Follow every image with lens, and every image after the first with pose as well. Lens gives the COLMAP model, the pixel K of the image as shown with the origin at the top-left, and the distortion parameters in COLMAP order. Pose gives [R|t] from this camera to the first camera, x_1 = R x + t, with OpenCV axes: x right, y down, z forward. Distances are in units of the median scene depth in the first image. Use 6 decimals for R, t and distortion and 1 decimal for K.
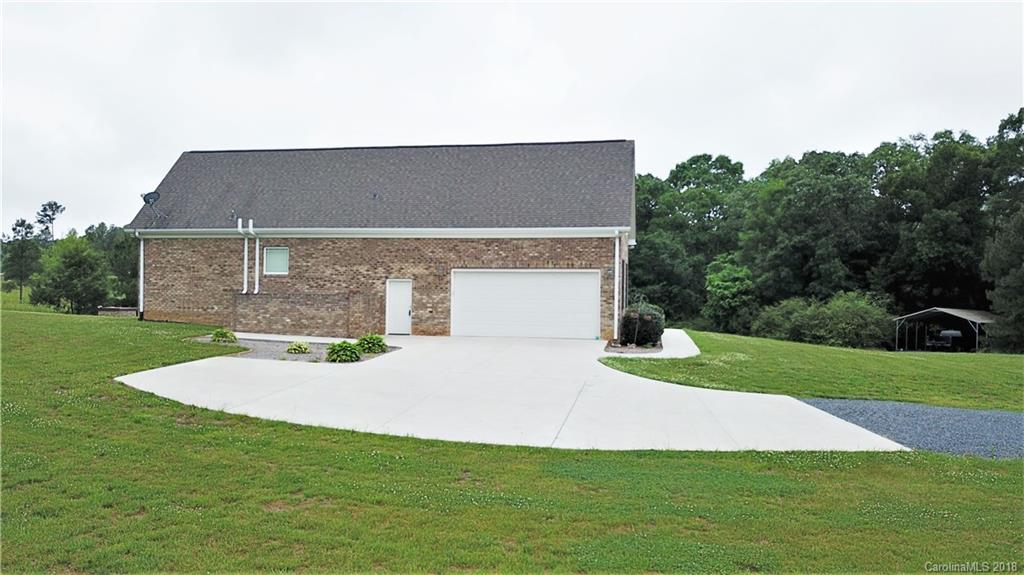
lens RADIAL K [[779.0, 0, 509.5], [0, 779.0, 287.6], [0, 0, 1]] dist [0.028662, -0.026438]
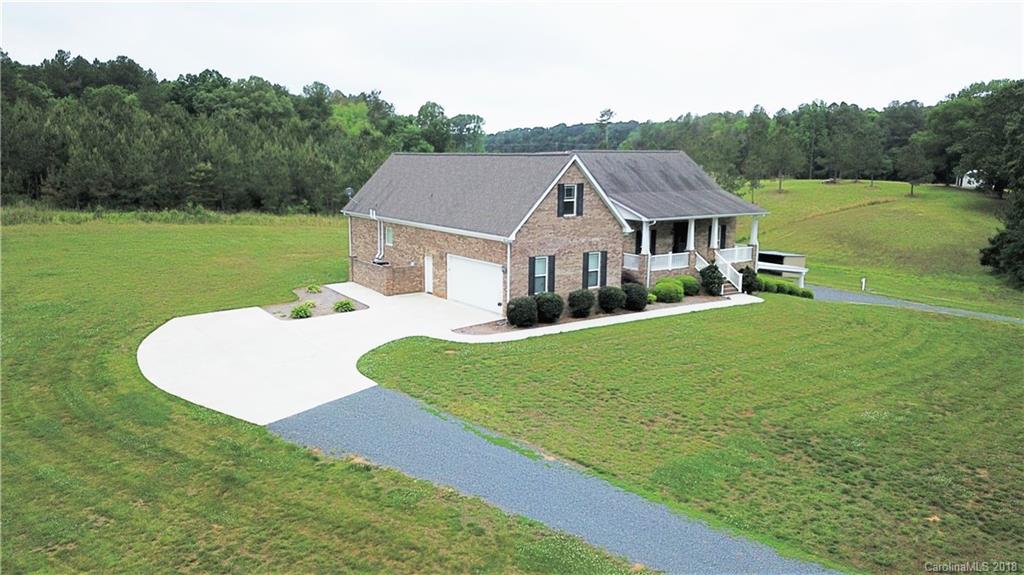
lens RADIAL K [[779.0, 0, 512.2], [0, 779.0, 286.8], [0, 0, 1]] dist [0.028662, -0.026438]
pose [[0.714479, 0.107470, -0.691353, 0.984048], [0.007724, 0.986861, 0.161389, -0.188870], [0.699614, -0.120650, 0.704262, 0.078127]]
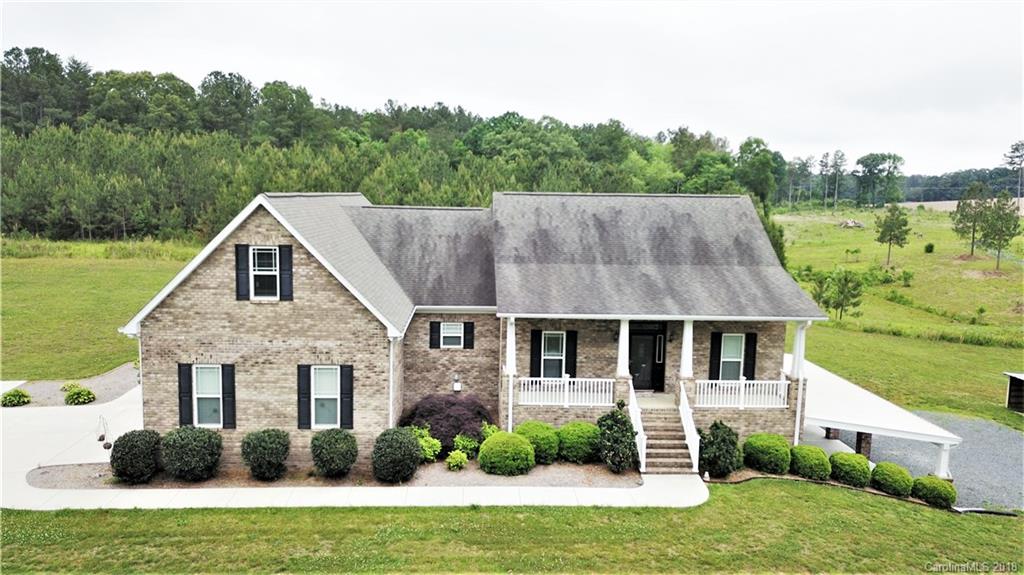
lens RADIAL K [[779.0, 0, 505.1], [0, 779.0, 288.5], [0, 0, 1]] dist [0.028662, -0.026438]
pose [[0.242721, 0.109717, -0.963872, 0.924059], [-0.009944, 0.993813, 0.110622, -0.191898], [0.970045, -0.017265, 0.242310, 1.116654]]
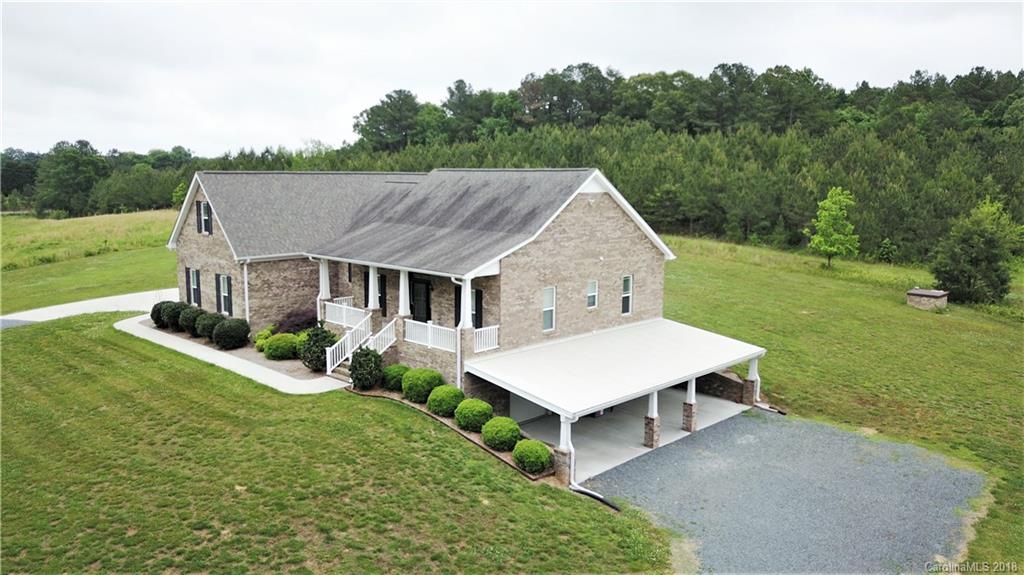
lens RADIAL K [[779.0, 0, 504.3], [0, 779.0, 284.3], [0, 0, 1]] dist [0.028662, -0.026438]
pose [[-0.544533, 0.105329, -0.832100, 0.959153], [-0.007179, 0.991462, 0.130199, -0.184271], [0.838709, 0.076872, -0.539128, 2.194831]]
